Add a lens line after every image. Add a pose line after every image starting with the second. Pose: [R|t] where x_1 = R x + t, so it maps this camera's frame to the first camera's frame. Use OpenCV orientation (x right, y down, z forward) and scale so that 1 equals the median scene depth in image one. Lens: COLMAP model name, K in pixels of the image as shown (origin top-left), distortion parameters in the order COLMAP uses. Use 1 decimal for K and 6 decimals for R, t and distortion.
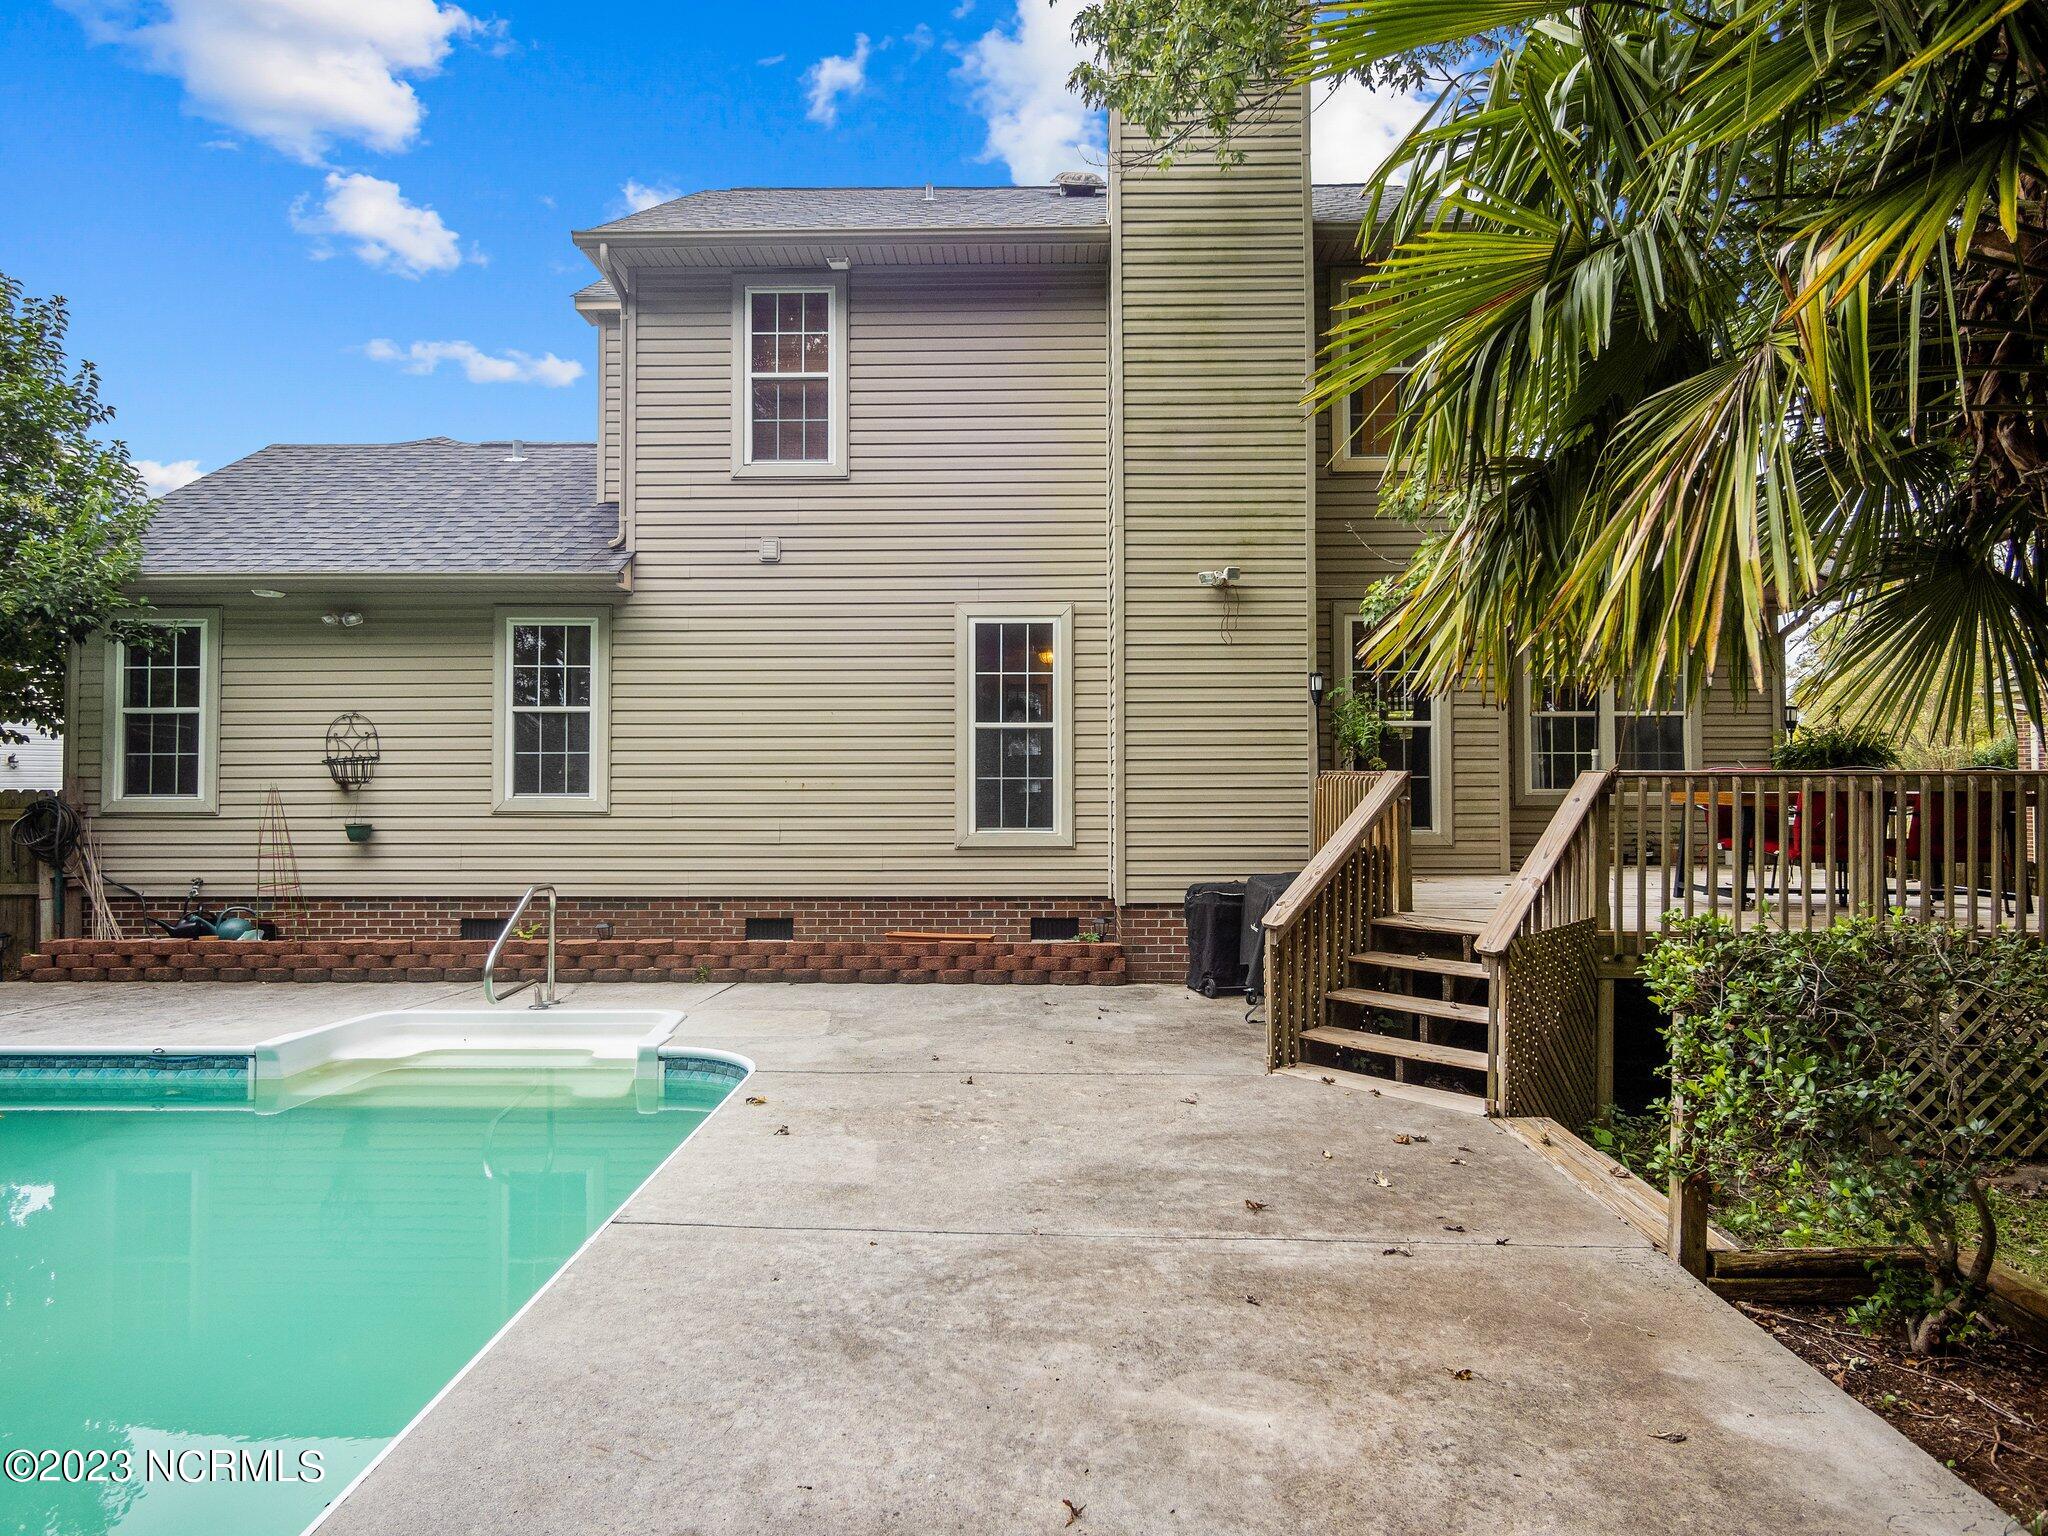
lens RADIAL K [[1181.8, 0, 1024.1], [0, 1181.8, 765.7], [0, 0, 1]] dist [-0.003341, 0.000371]
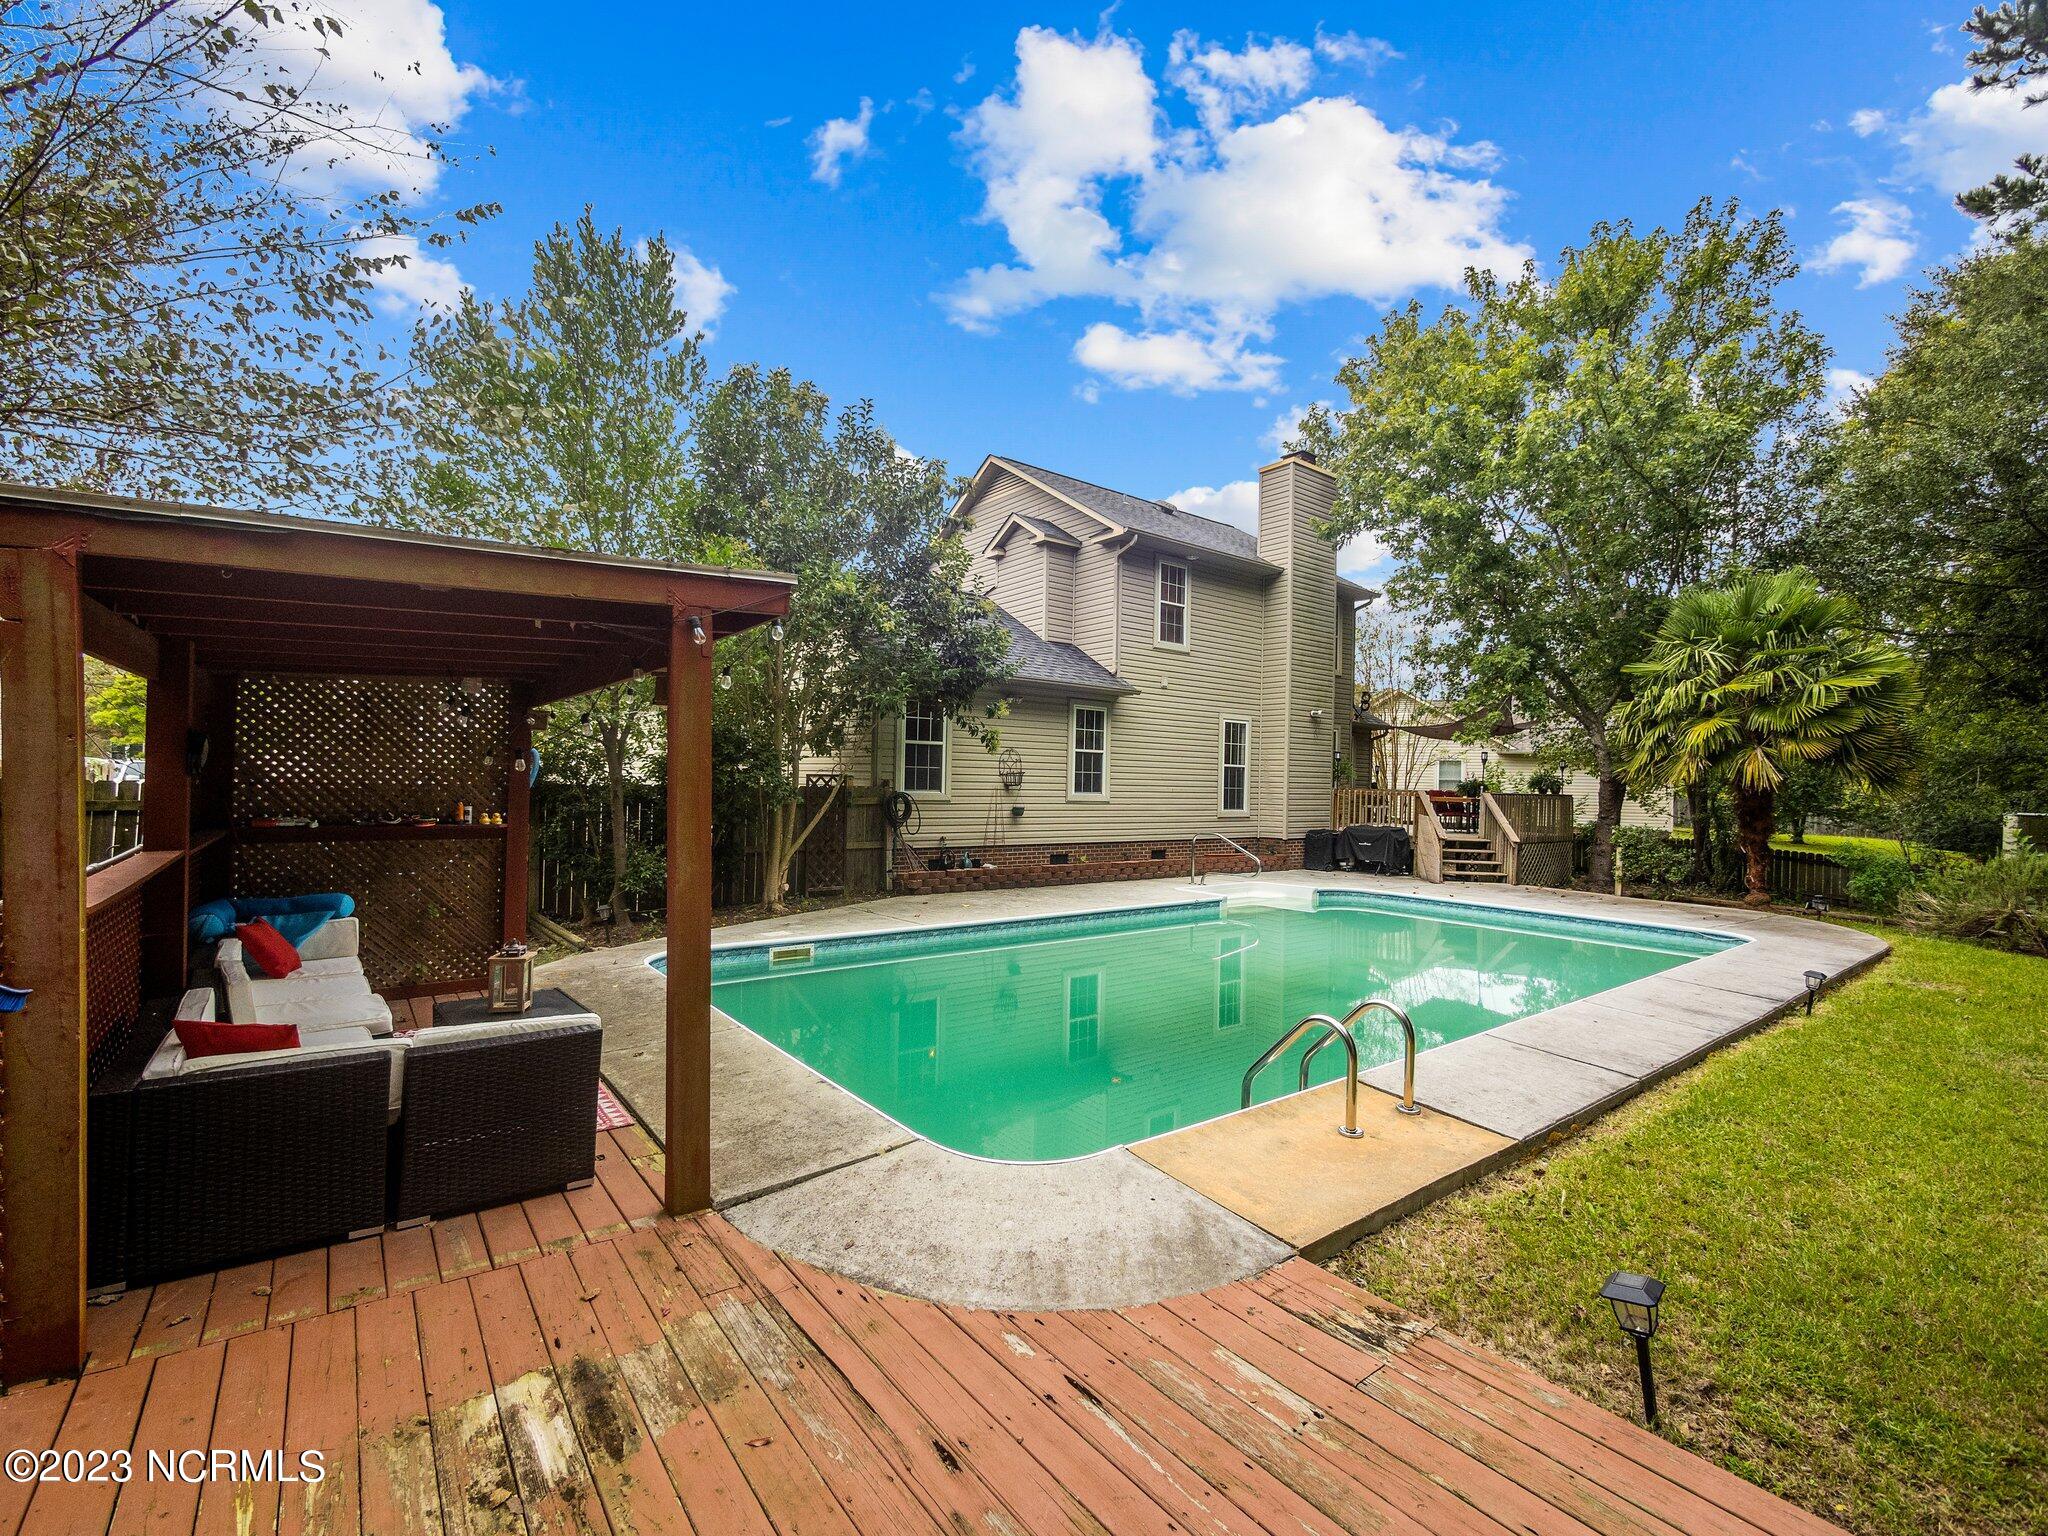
lens RADIAL K [[887.0, 0, 1022.1], [0, 887.0, 776.5], [0, 0, 1]] dist [-0.017960, -0.000080]
pose [[0.790440, 0.022983, 0.612108, -1.432211], [-0.034454, 0.999382, 0.006968, -0.010343], [-0.611570, -0.026597, 0.790743, -0.145283]]
